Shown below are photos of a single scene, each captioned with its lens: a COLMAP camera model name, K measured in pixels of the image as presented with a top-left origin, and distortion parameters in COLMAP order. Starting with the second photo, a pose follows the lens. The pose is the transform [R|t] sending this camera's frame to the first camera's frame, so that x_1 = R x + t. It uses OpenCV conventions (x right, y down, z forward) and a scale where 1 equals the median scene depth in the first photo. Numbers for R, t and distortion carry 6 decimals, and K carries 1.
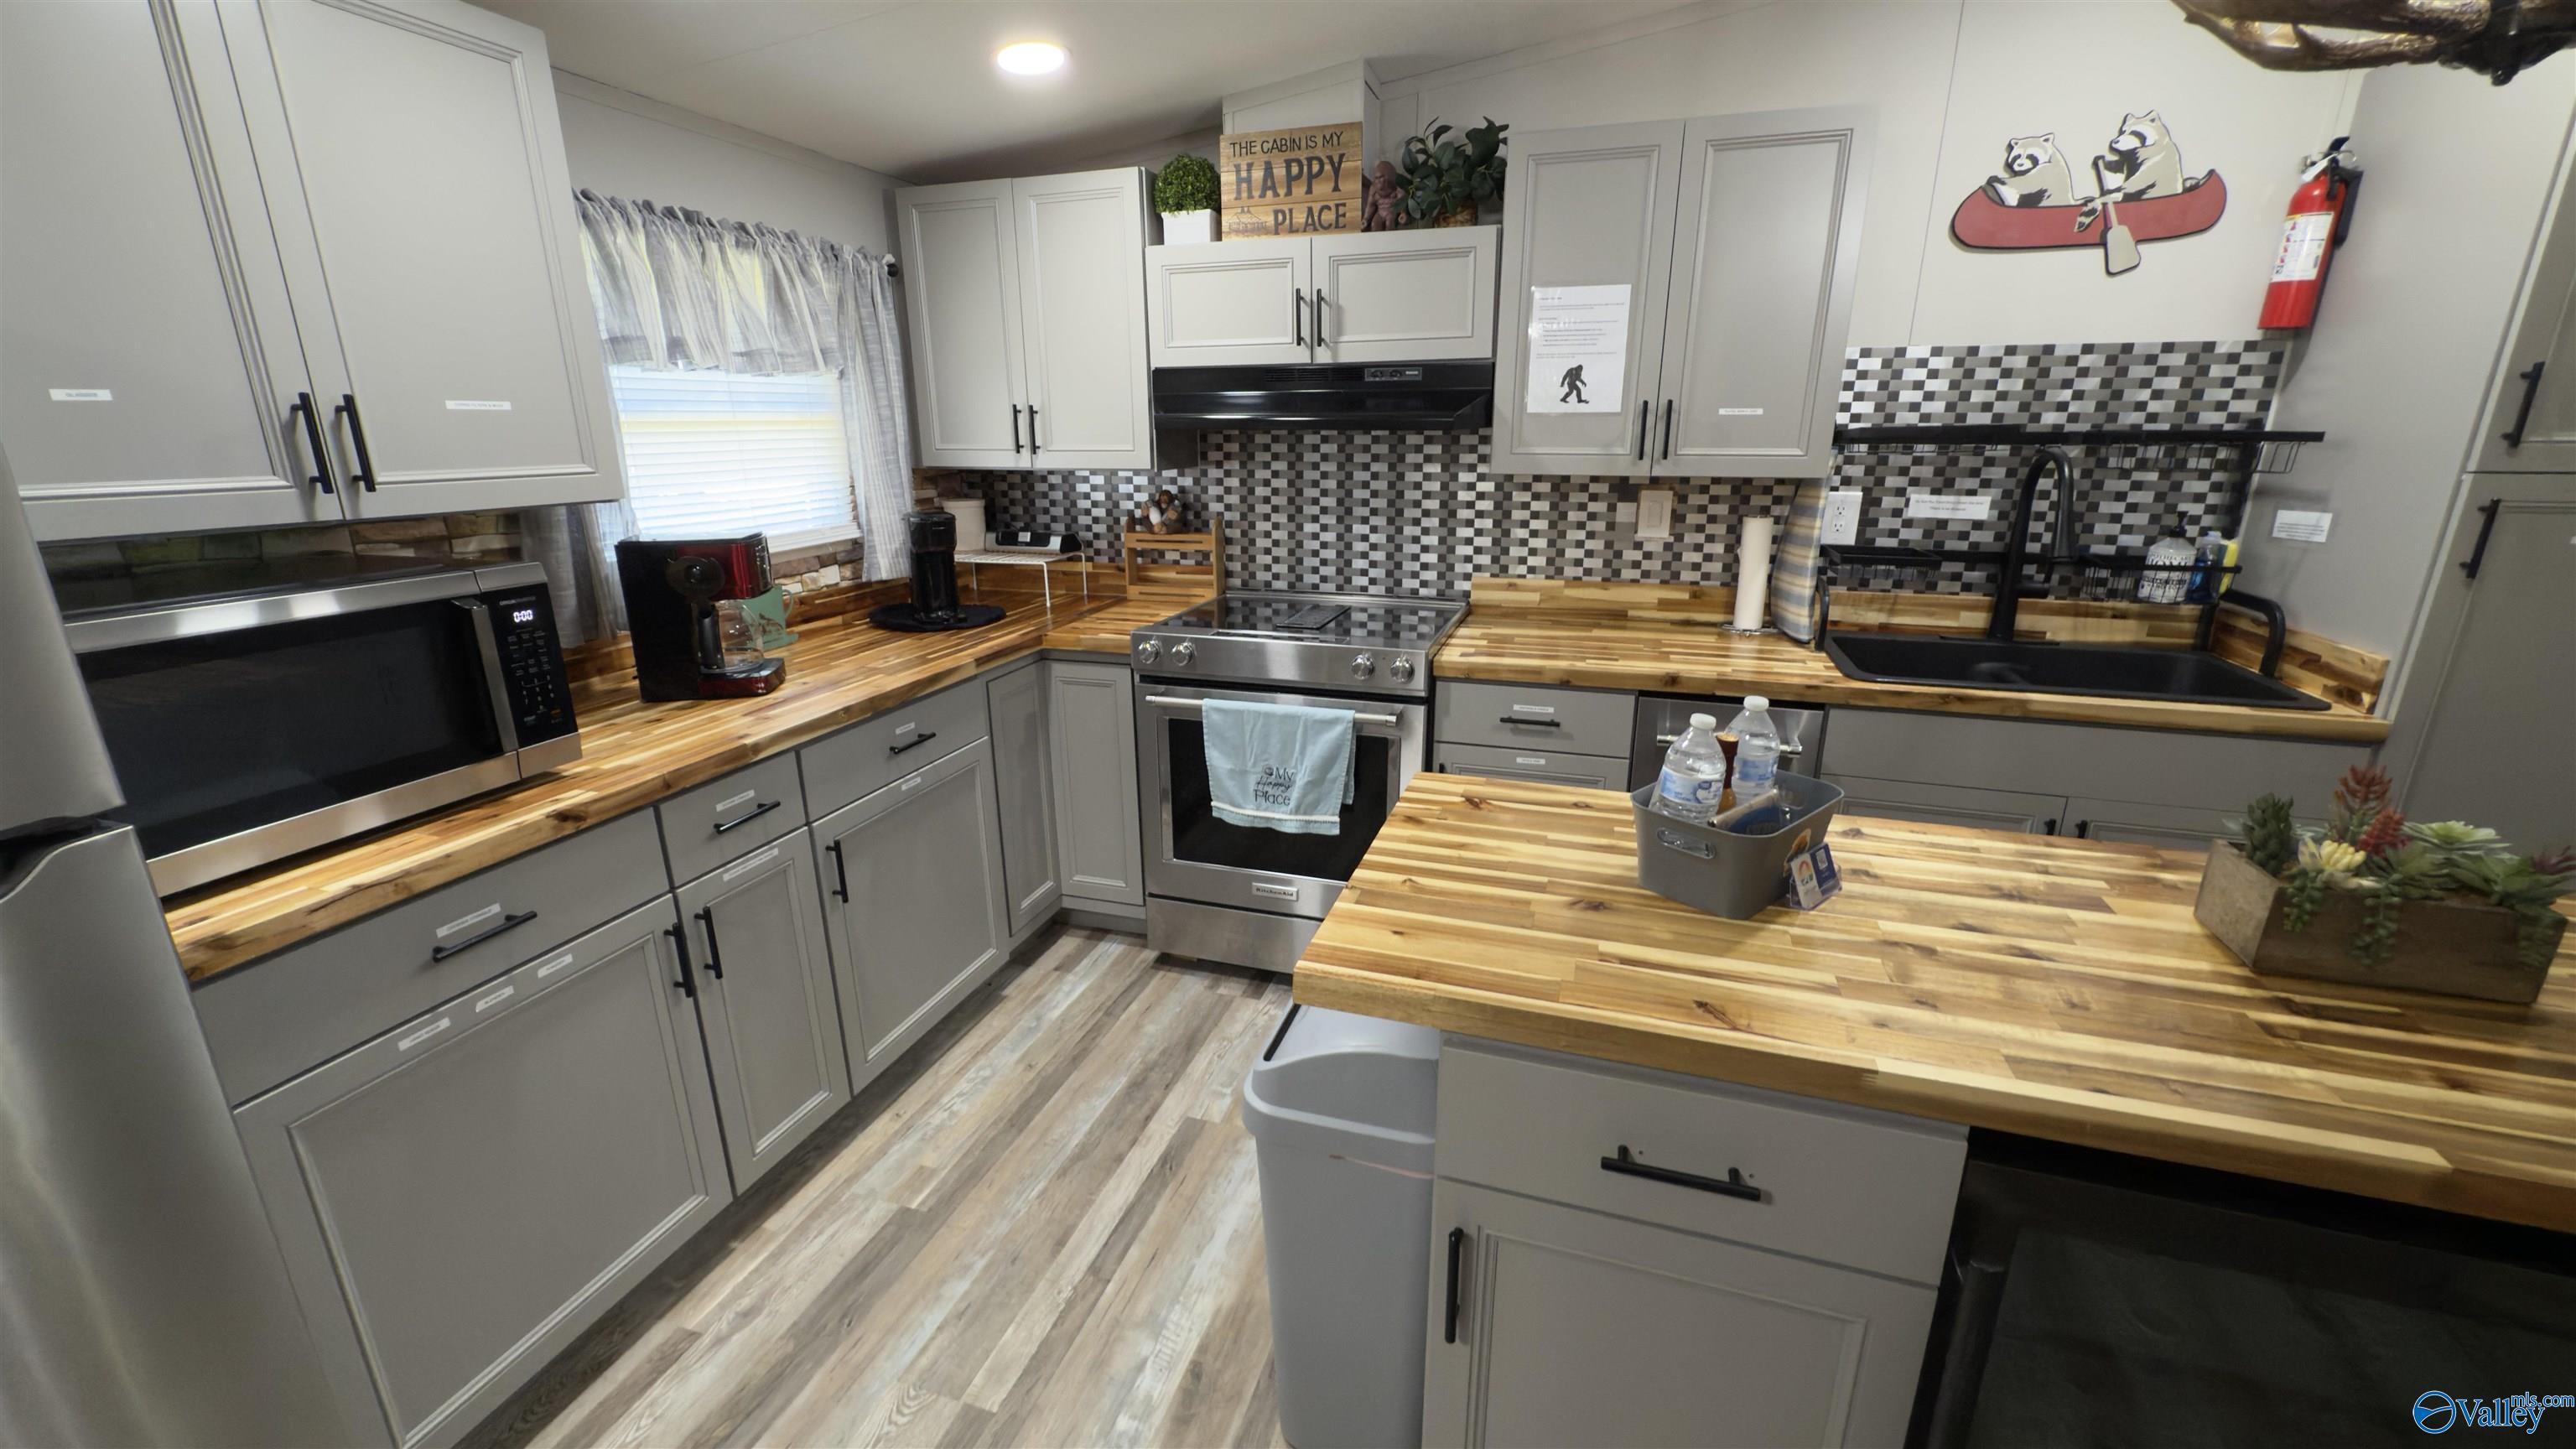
lens RADIAL K [[1027.8, 0, 1281.9], [0, 1027.8, 722.4], [0, 0, 1]] dist [0.001786, -0.000028]
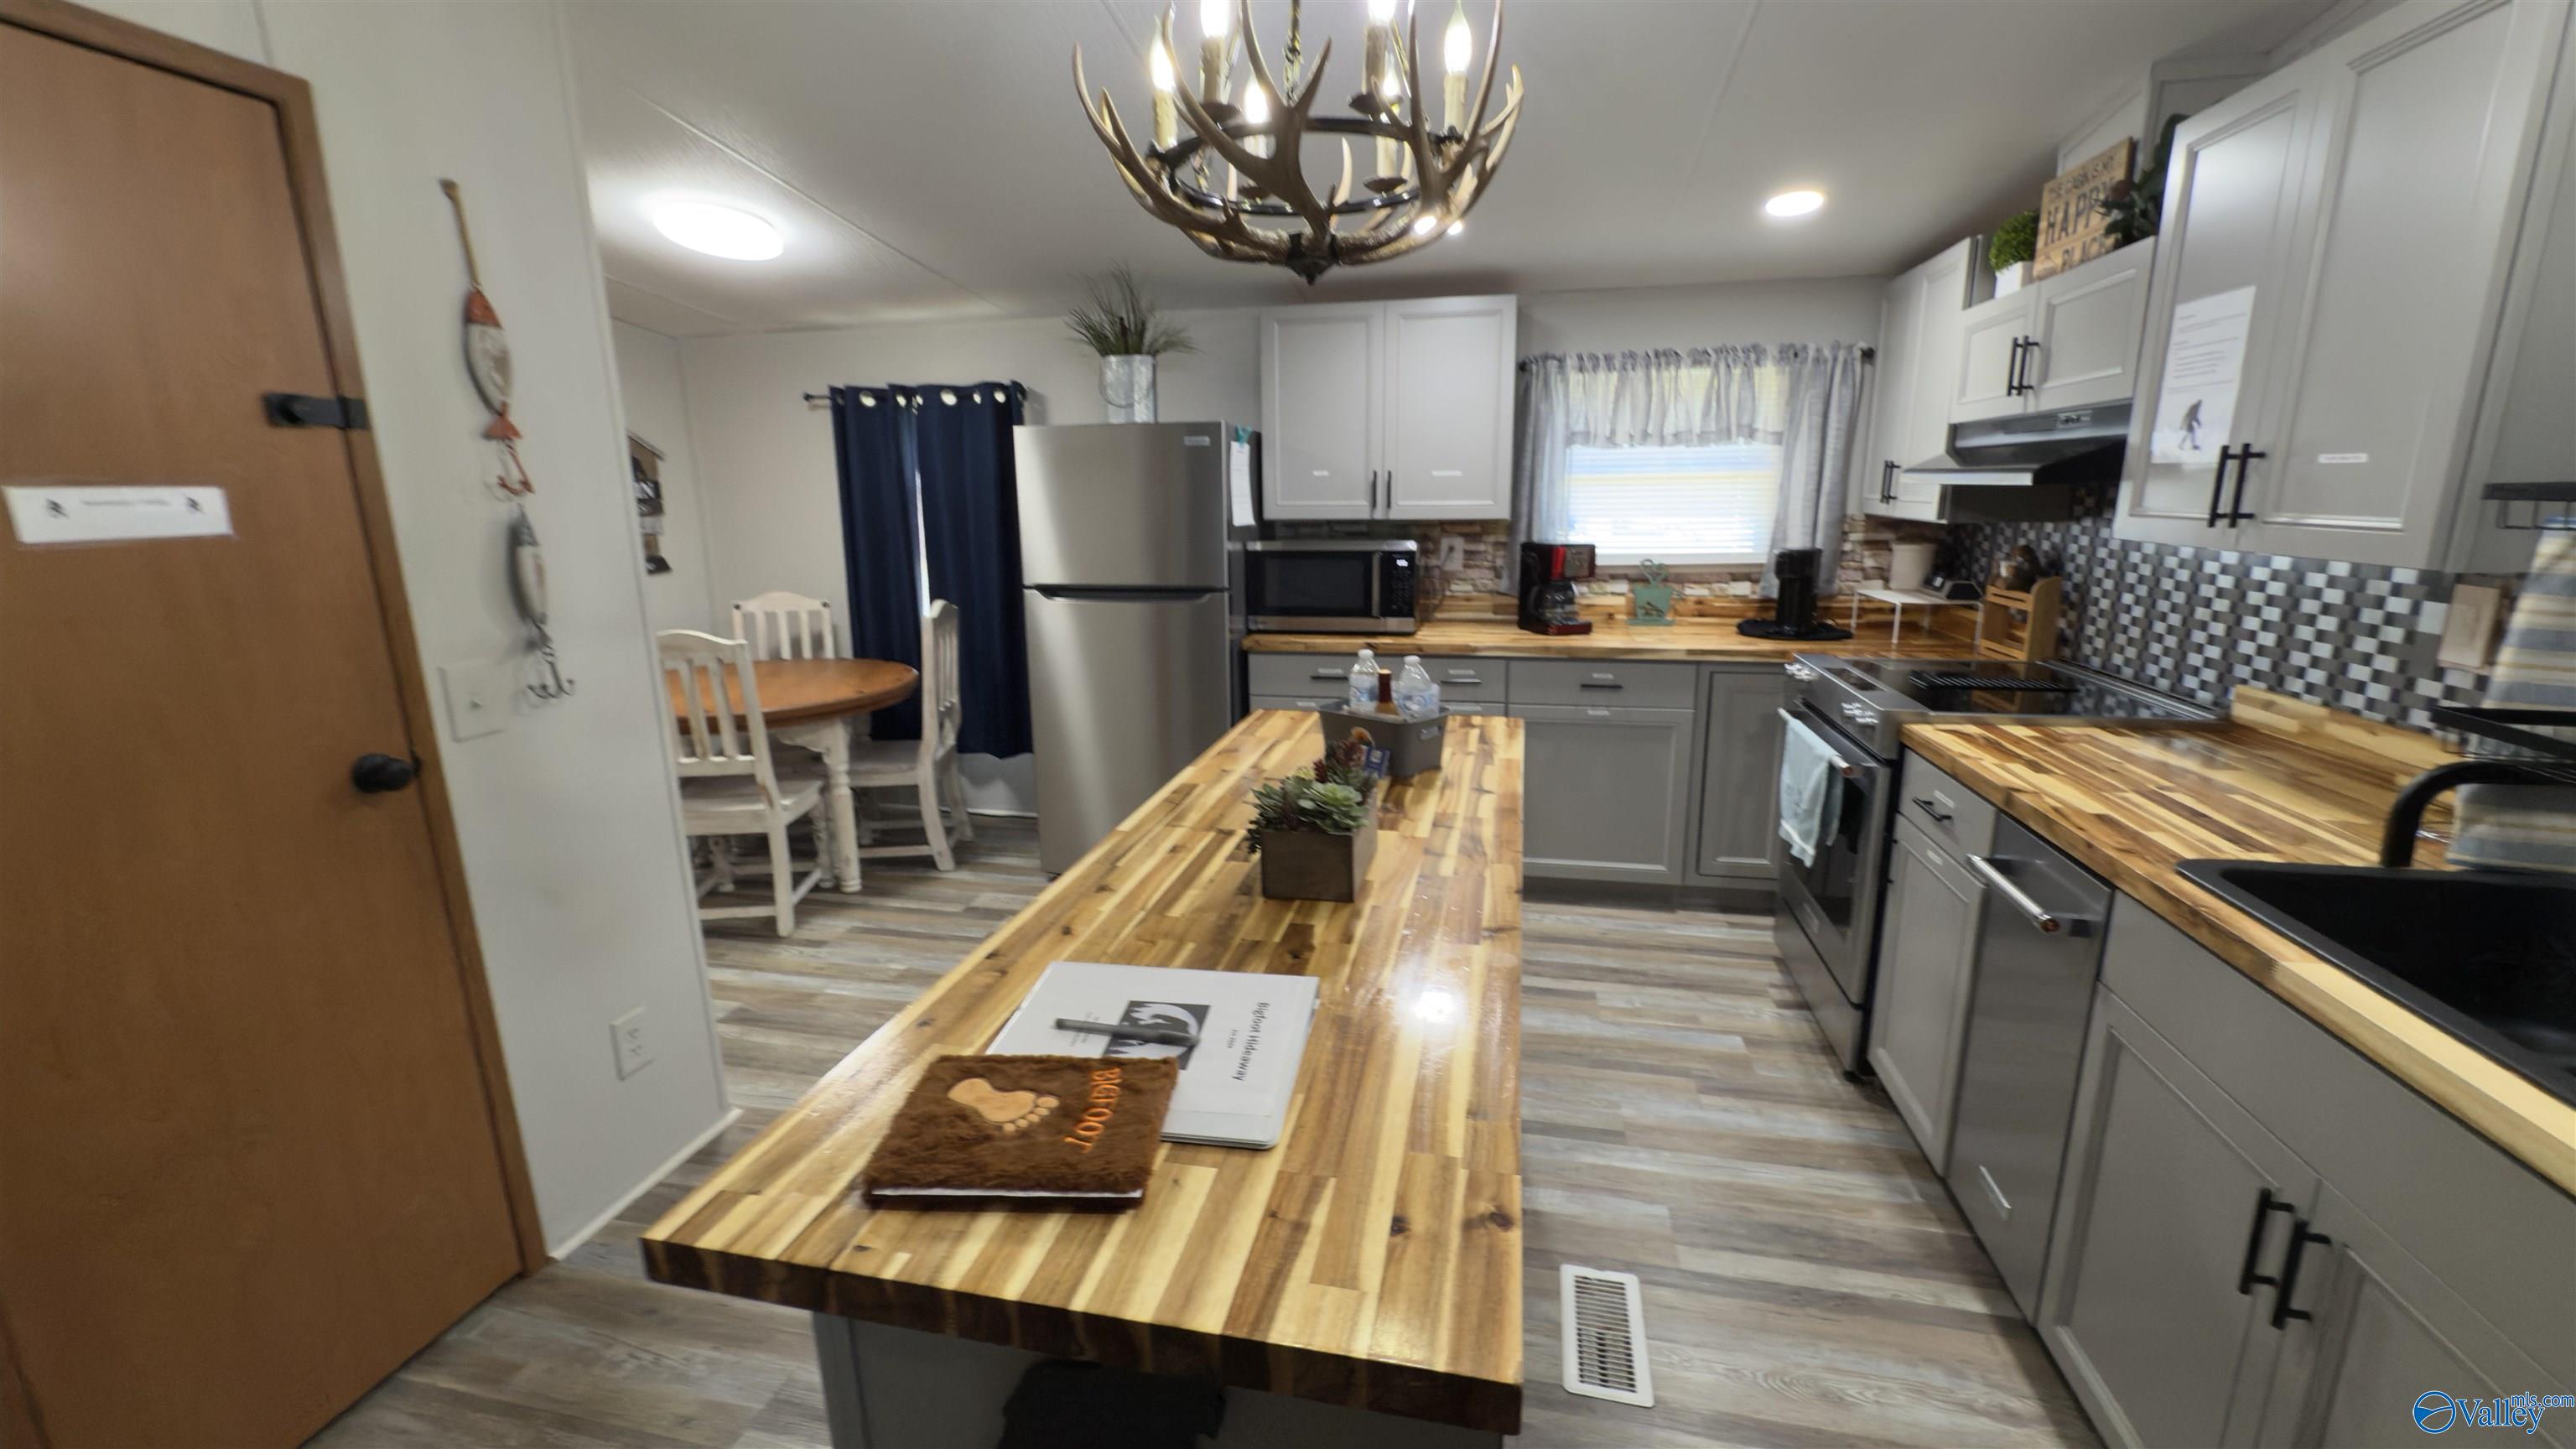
lens RADIAL K [[1032.0, 0, 1279.5], [0, 1032.0, 726.7], [0, 0, 1]] dist [-0.003082, 0.000123]
pose [[0.089805, 0.231080, -0.968781, 0.956147], [-0.268566, 0.942298, 0.199867, -0.087413], [0.959066, 0.242233, 0.146684, 0.286565]]
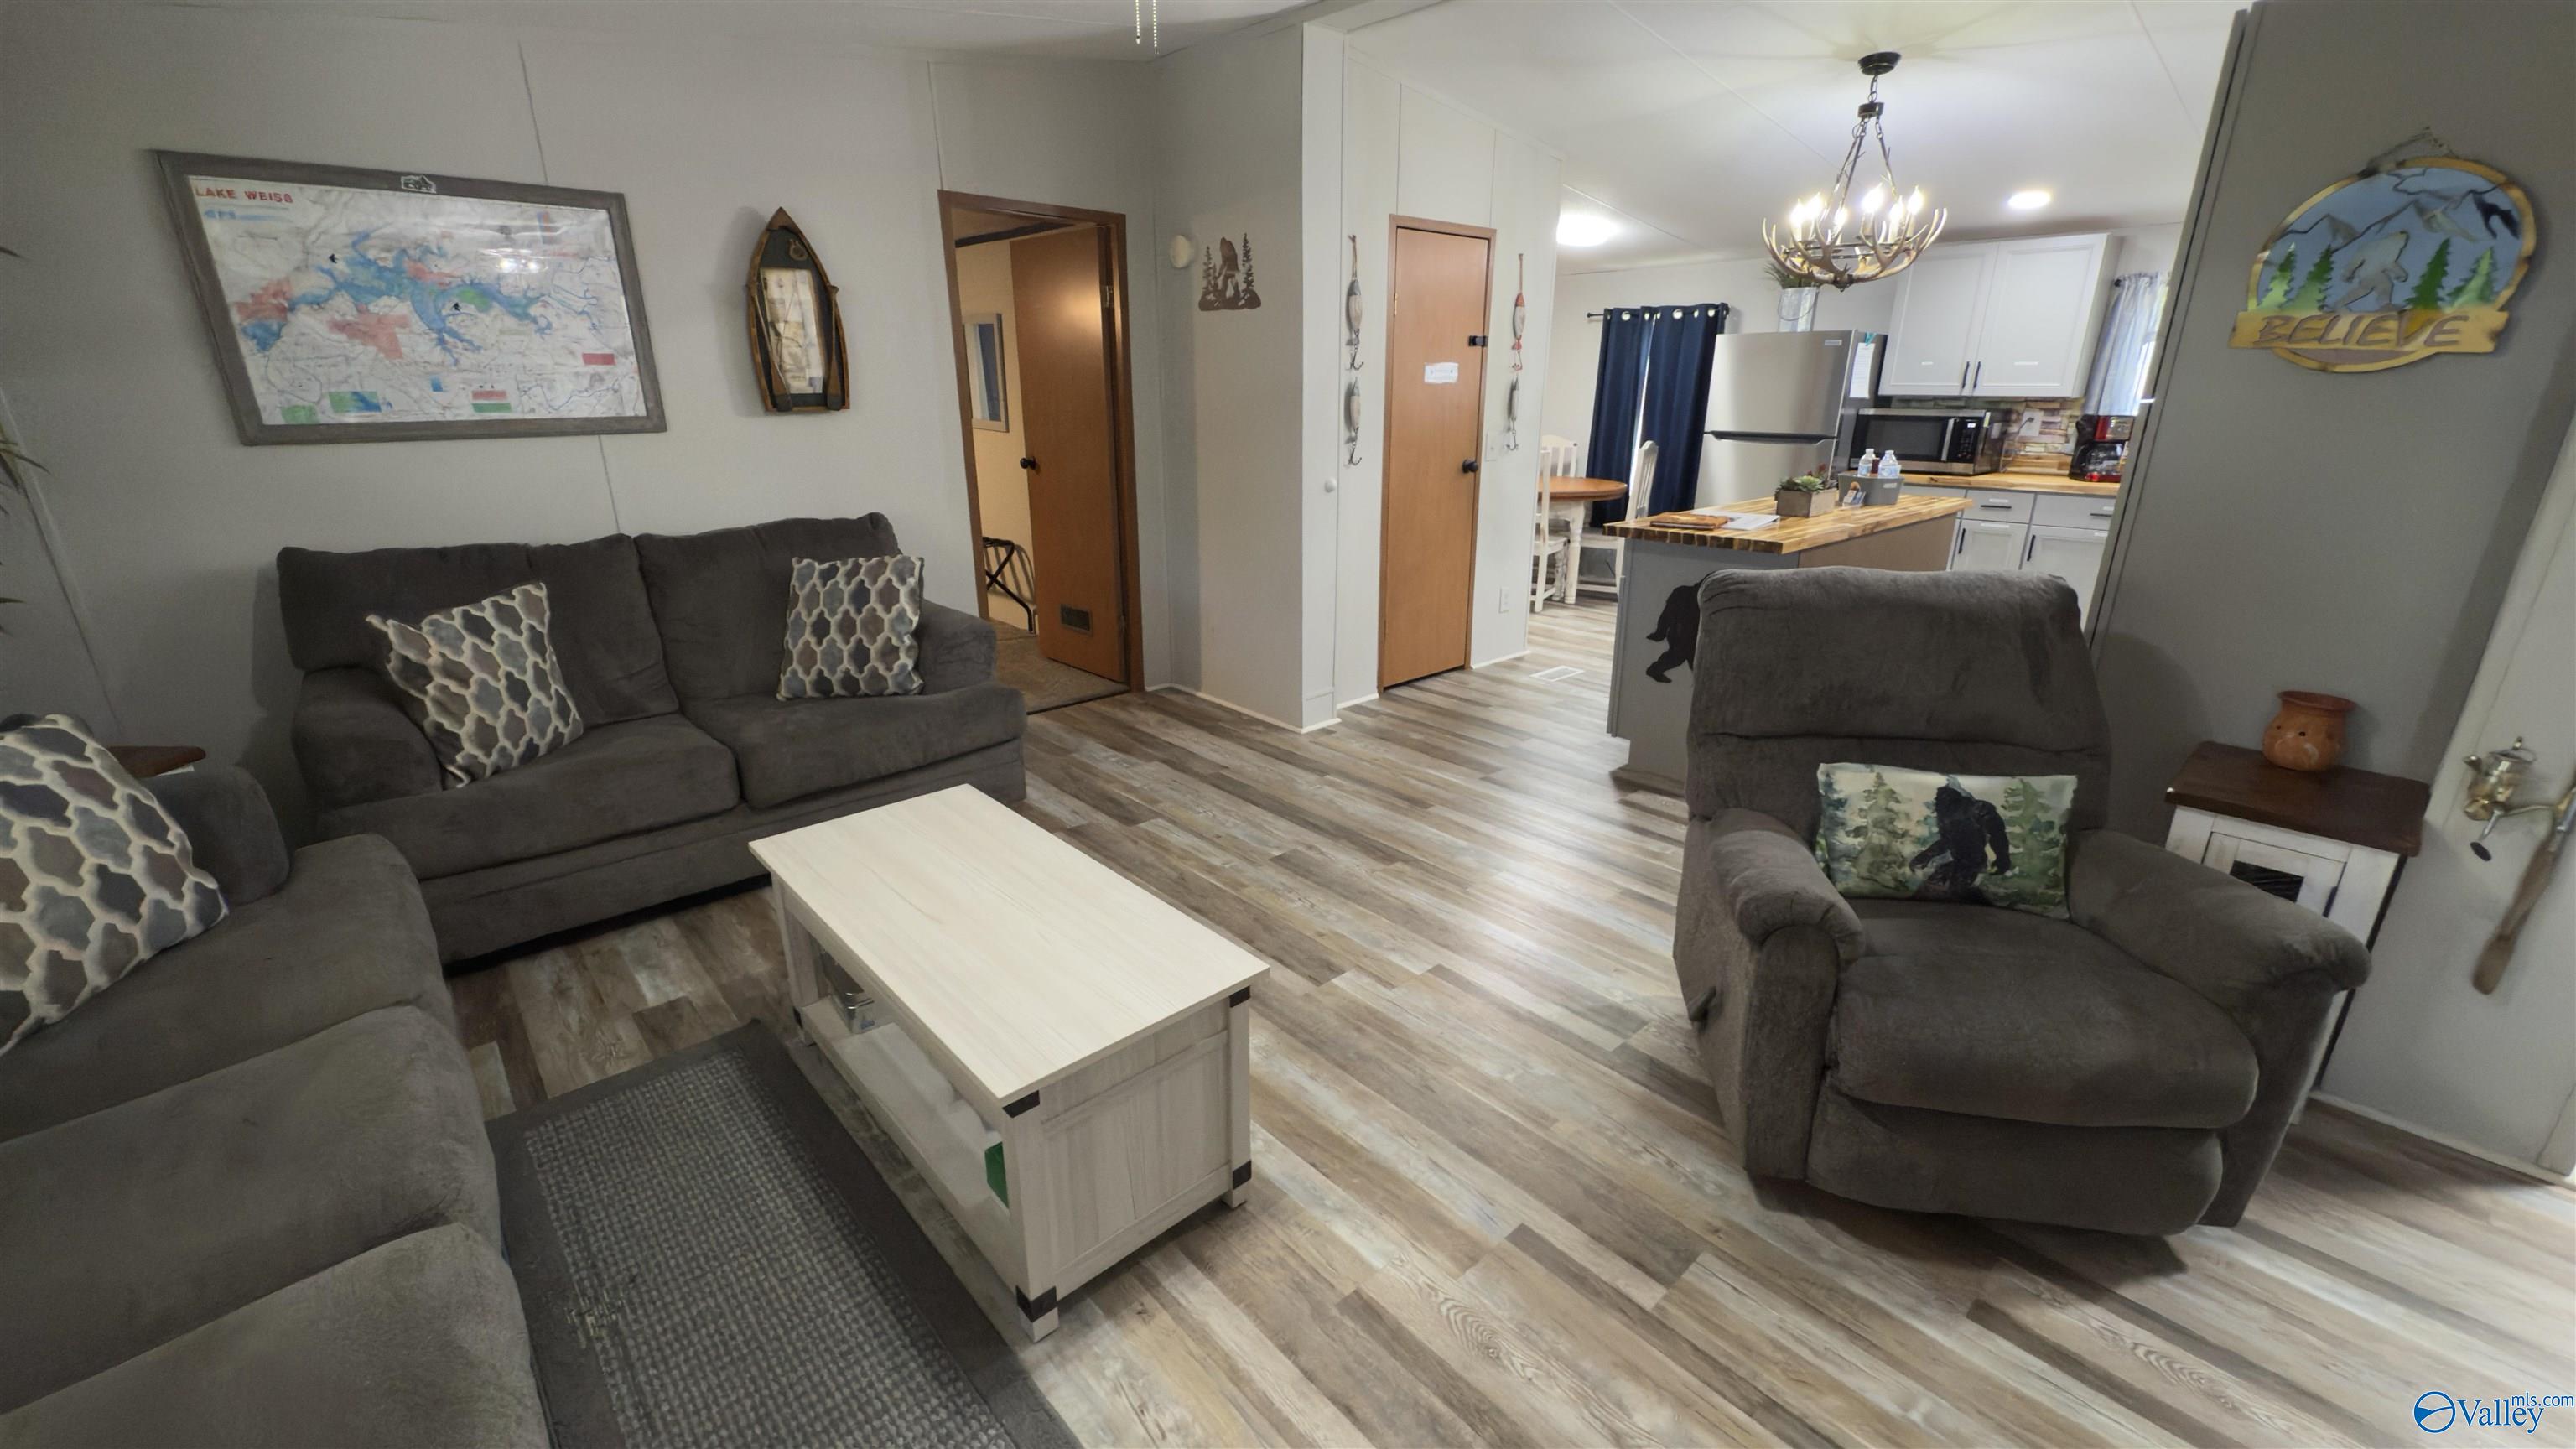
lens RADIAL K [[1027.8, 0, 1281.9], [0, 1027.8, 722.4], [0, 0, 1]] dist [0.001786, -0.000028]
pose [[-0.502851, 0.278116, -0.818409, 2.133634], [-0.239553, 0.864896, 0.441100, -0.125596], [0.830515, 0.417859, -0.368290, 0.456552]]
